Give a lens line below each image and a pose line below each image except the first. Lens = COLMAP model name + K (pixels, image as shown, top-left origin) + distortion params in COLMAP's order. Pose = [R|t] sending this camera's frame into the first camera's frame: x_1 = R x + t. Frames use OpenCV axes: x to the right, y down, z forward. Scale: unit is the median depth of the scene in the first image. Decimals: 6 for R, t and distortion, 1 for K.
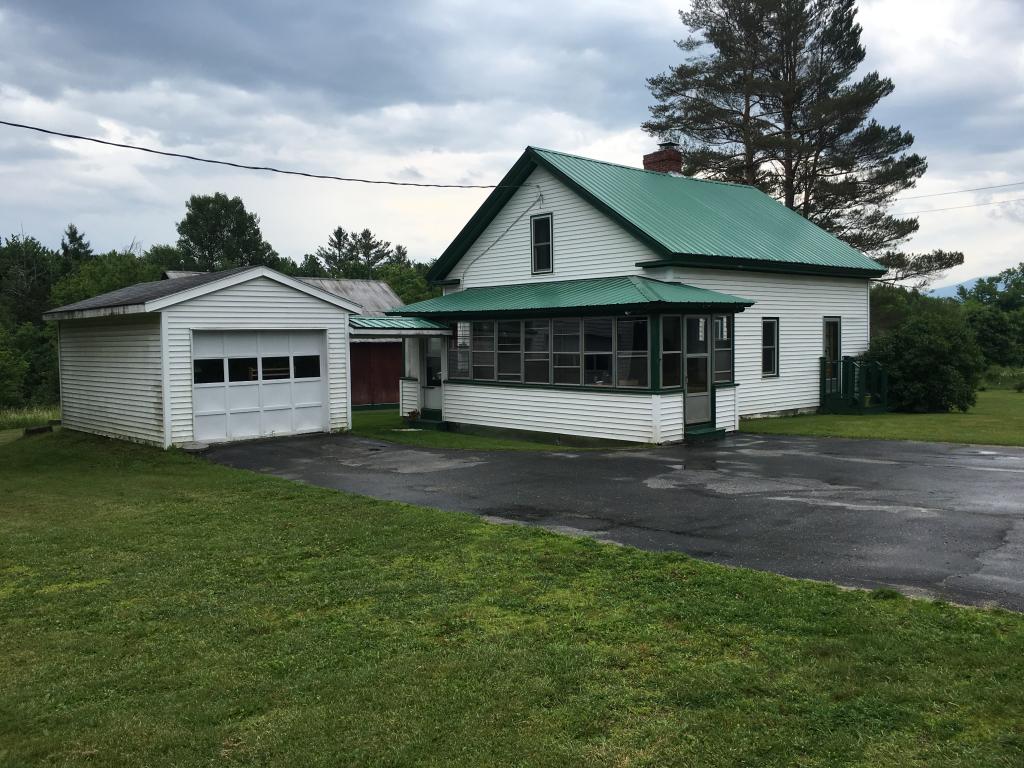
lens RADIAL K [[864.9, 0, 511.3], [0, 864.9, 383.9], [0, 0, 1]] dist [0.045813, 0.000887]
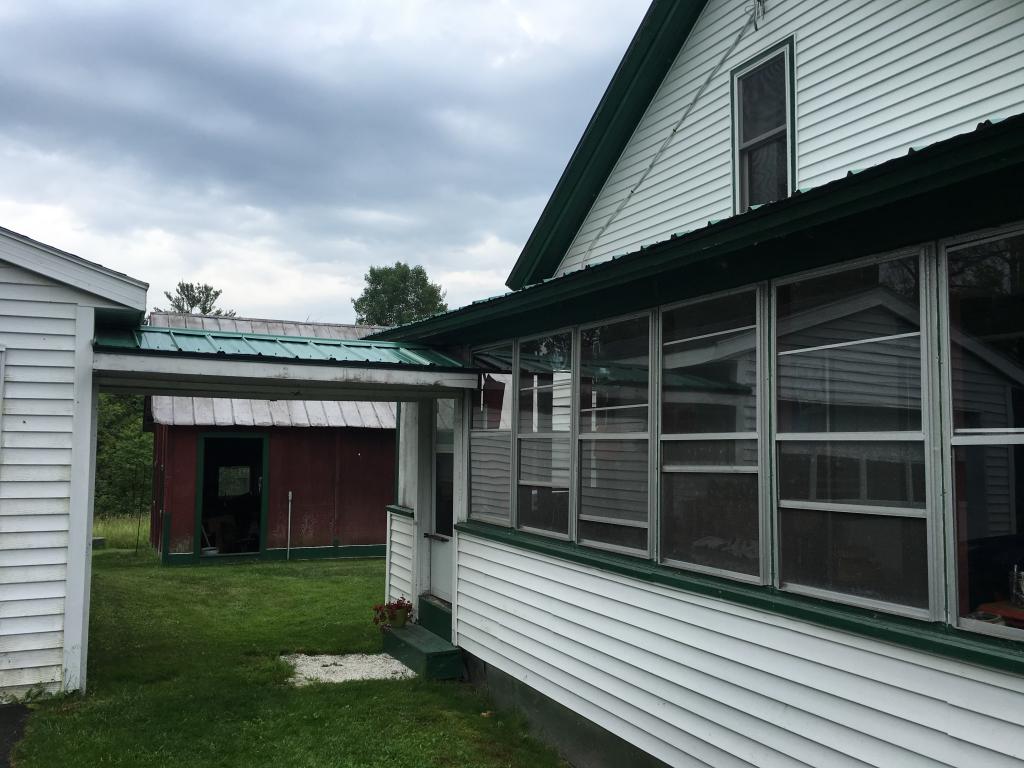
lens RADIAL K [[864.9, 0, 512.3], [0, 864.9, 382.1], [0, 0, 1]] dist [0.045813, 0.000887]
pose [[0.956139, -0.006795, -0.292835, 0.041268], [-0.029270, 0.992511, -0.118600, -0.018307], [0.291448, 0.121969, 0.948779, 0.648803]]
